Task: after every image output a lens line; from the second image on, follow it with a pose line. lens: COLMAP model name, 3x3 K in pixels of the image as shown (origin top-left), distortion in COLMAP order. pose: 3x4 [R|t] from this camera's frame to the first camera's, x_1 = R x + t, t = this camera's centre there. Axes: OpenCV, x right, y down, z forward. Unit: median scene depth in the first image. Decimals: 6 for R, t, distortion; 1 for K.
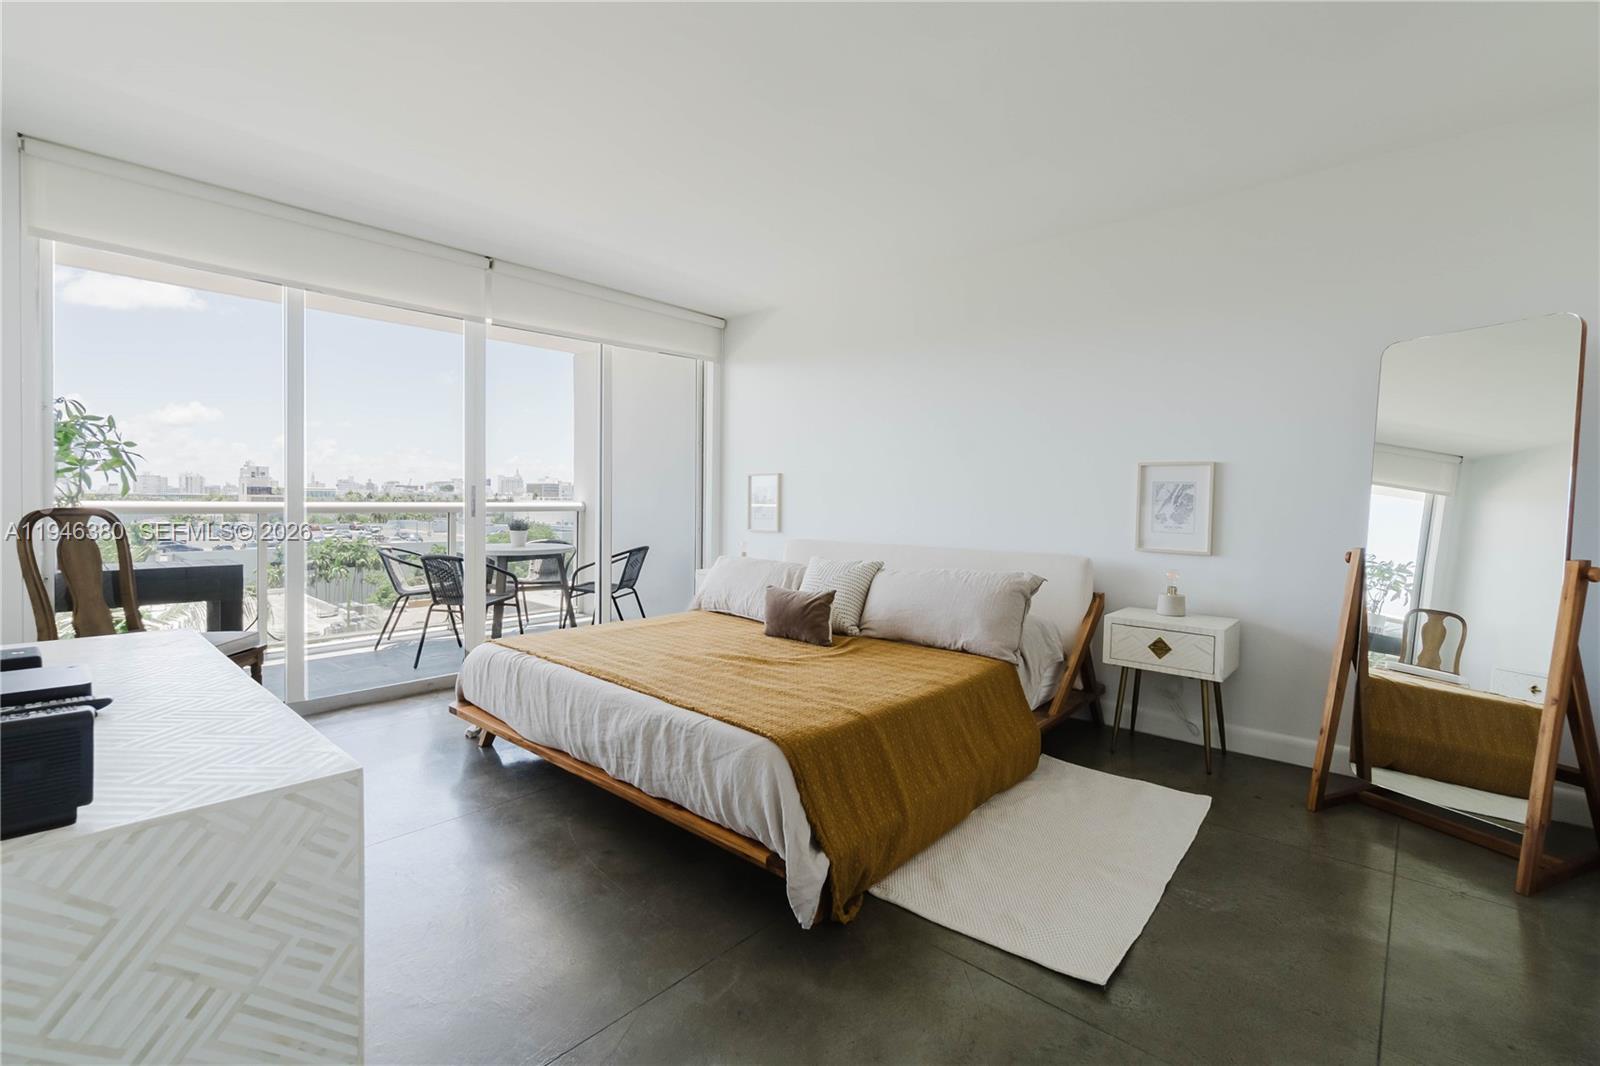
lens RADIAL K [[707.5, 0, 790.1], [0, 707.5, 534.7], [0, 0, 1]] dist [-0.000190, 0.000139]
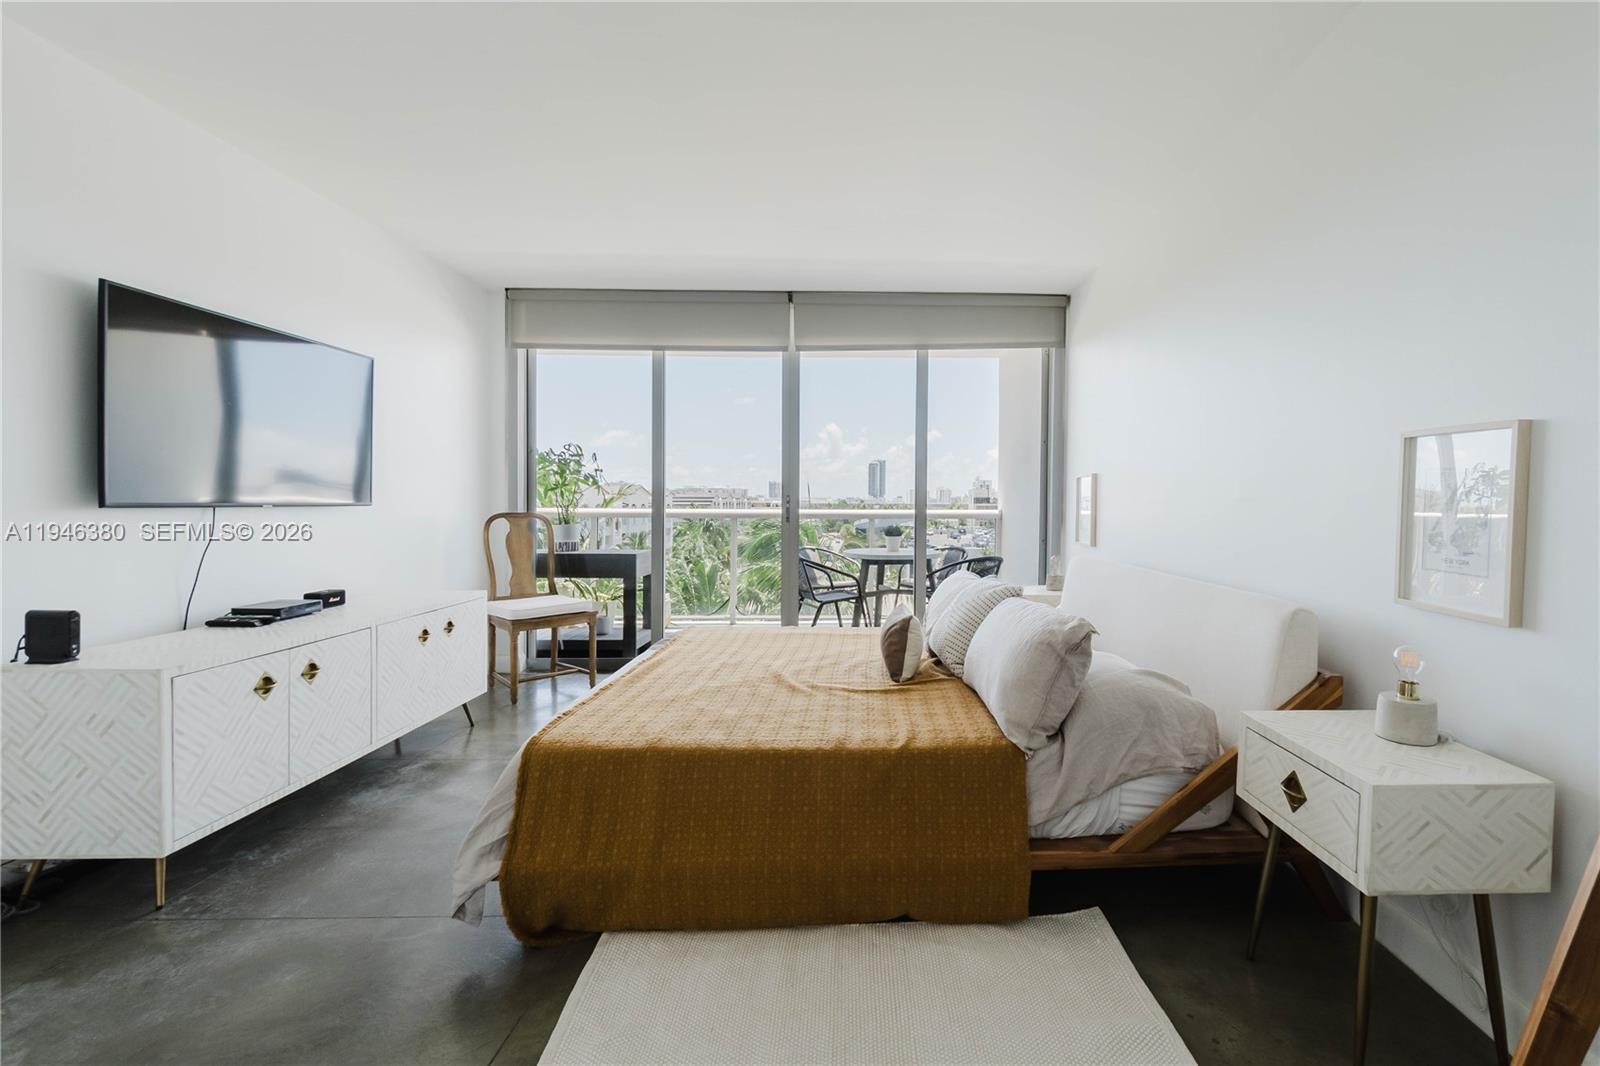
lens RADIAL K [[707.5, 0, 790.1], [0, 707.5, 534.7], [0, 0, 1]] dist [-0.000190, 0.000139]
pose [[0.685500, 0.026574, -0.727587, 1.172895], [-0.033986, 0.999412, 0.004482, -0.030851], [0.727279, 0.021655, 0.686000, 0.682251]]
